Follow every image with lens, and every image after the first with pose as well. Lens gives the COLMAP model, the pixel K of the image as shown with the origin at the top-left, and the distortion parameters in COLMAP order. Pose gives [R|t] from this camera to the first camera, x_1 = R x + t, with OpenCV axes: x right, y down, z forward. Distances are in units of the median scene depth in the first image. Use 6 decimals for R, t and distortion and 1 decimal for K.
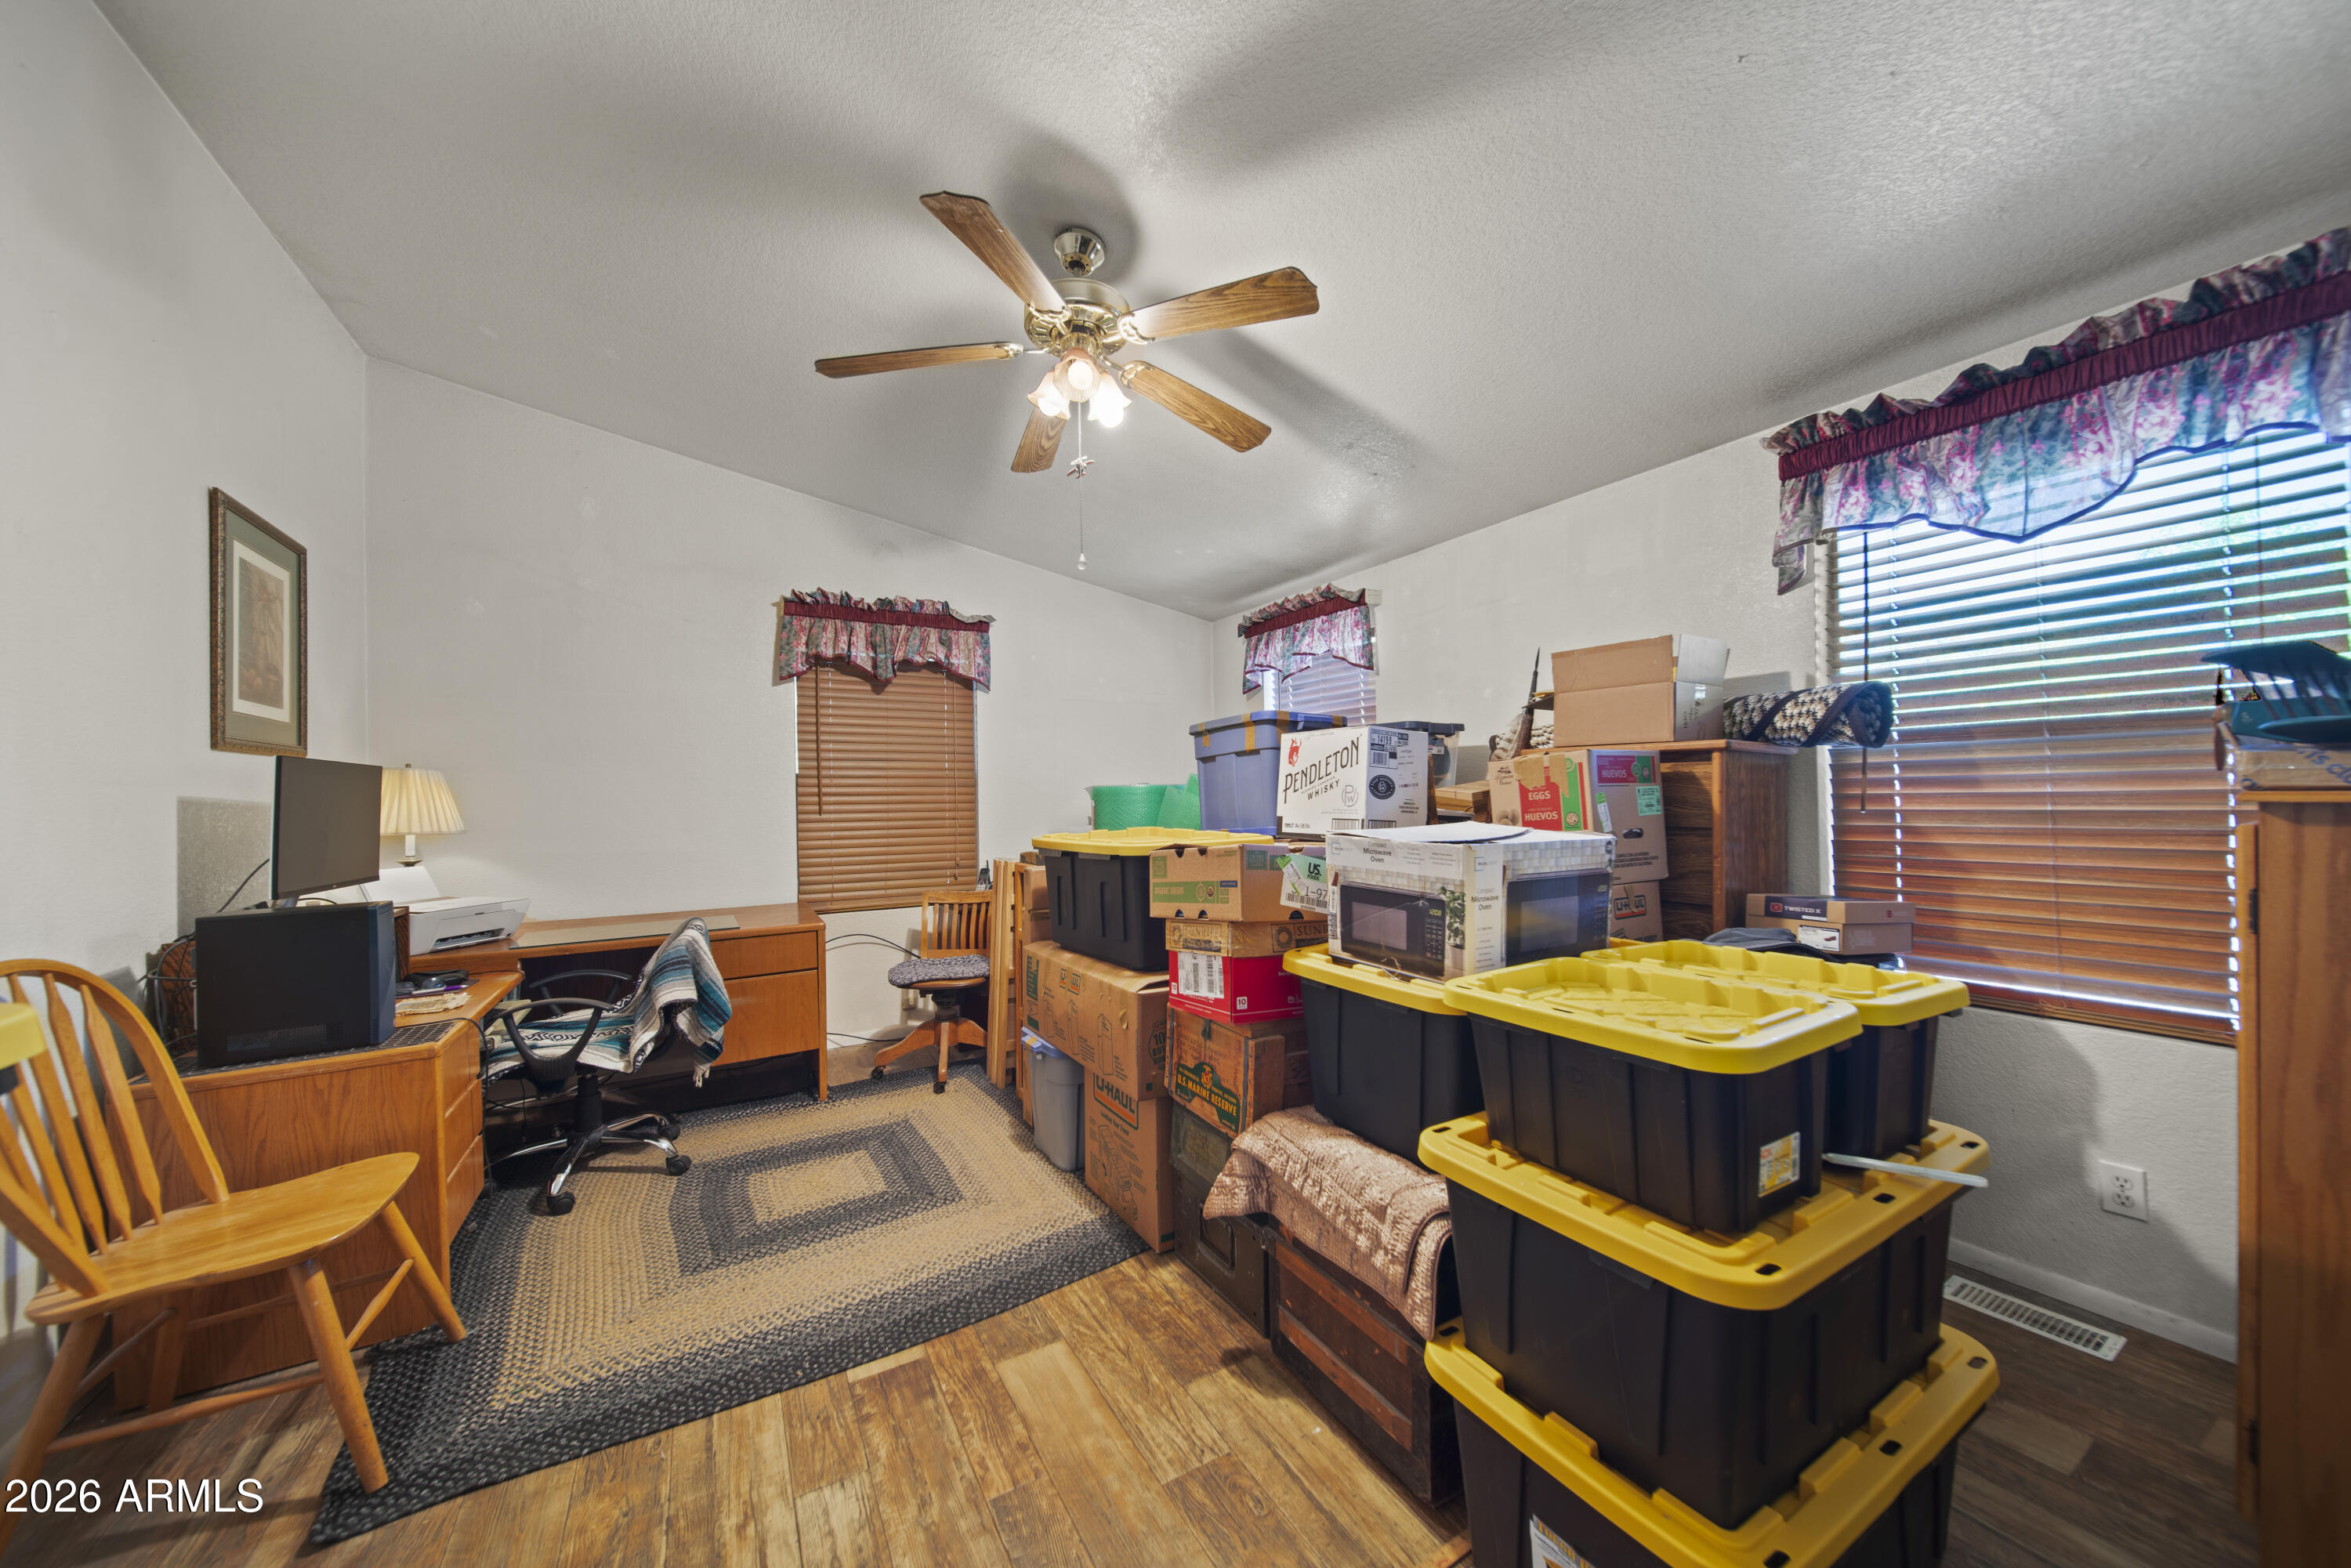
lens RADIAL K [[821.9, 0, 1170.4], [0, 821.9, 787.4], [0, 0, 1]] dist [-0.004791, -0.000141]
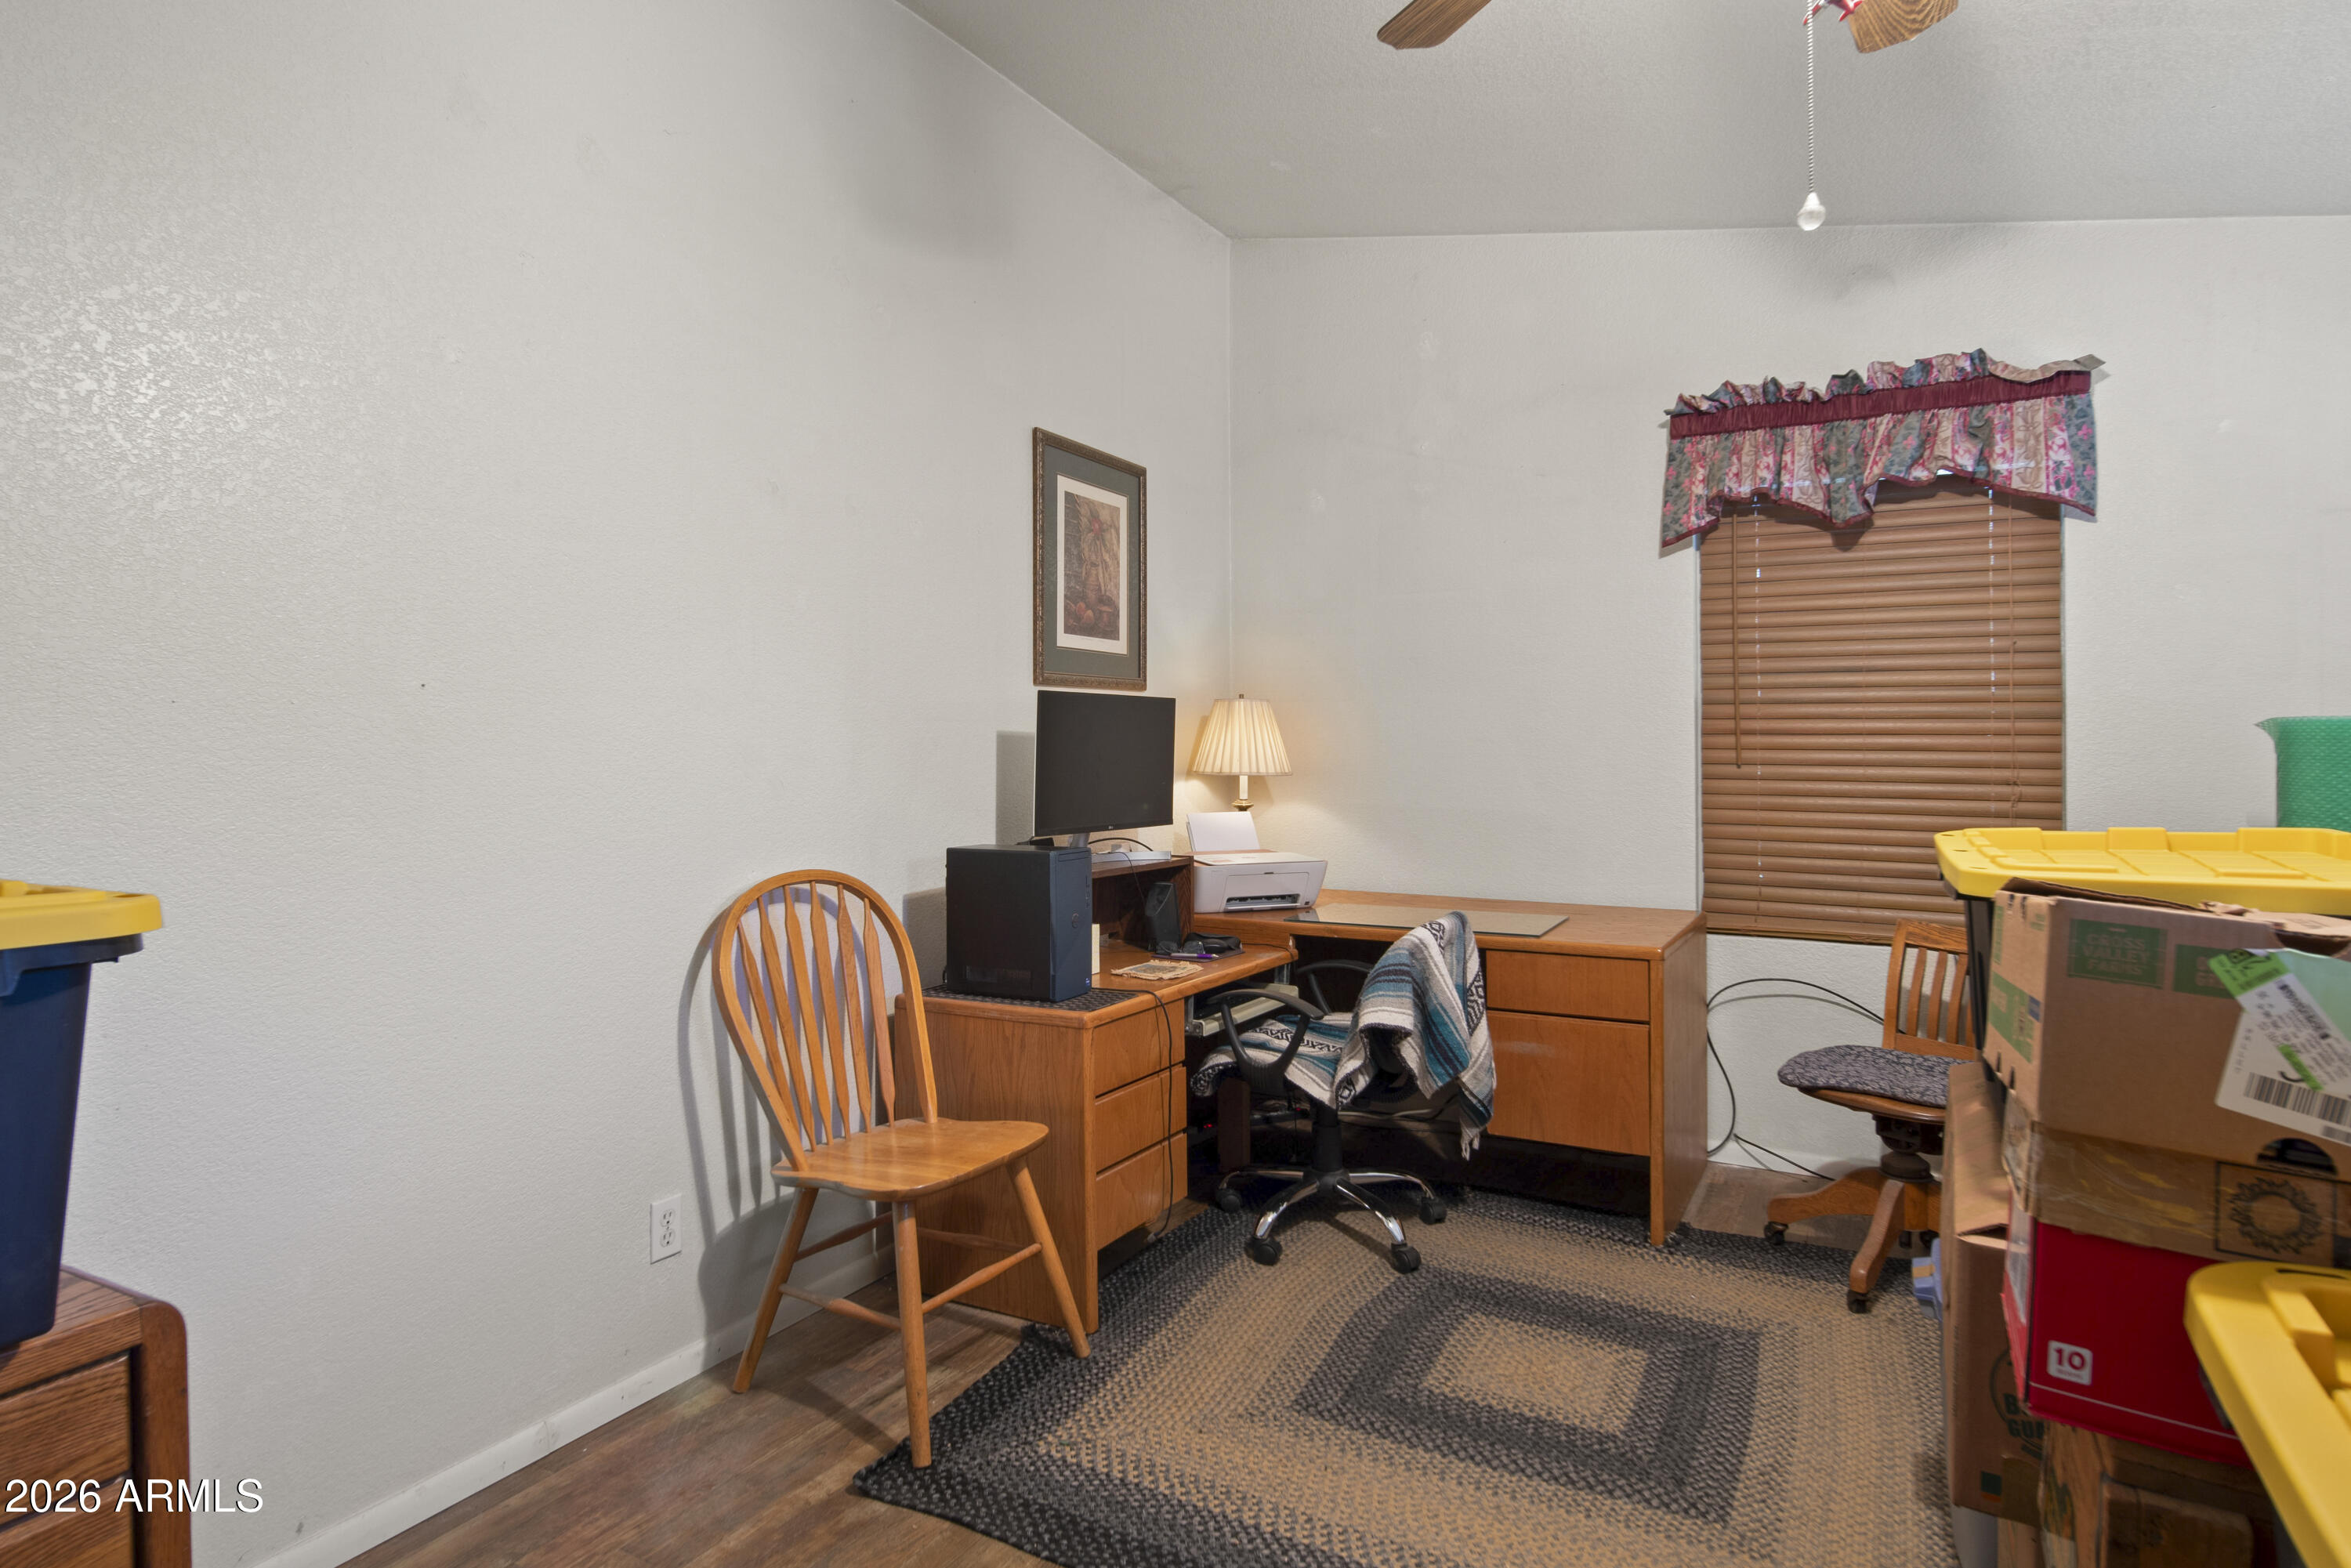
lens RADIAL K [[1273.4, 0, 1156.4], [0, 1273.4, 737.9], [0, 0, 1]] dist [-0.004204, 0.002249]
pose [[0.501056, 0.012669, -0.865322, 0.222890], [0.001809, 0.999875, 0.015687, -0.003837], [0.865413, -0.009425, 0.500970, 0.260709]]
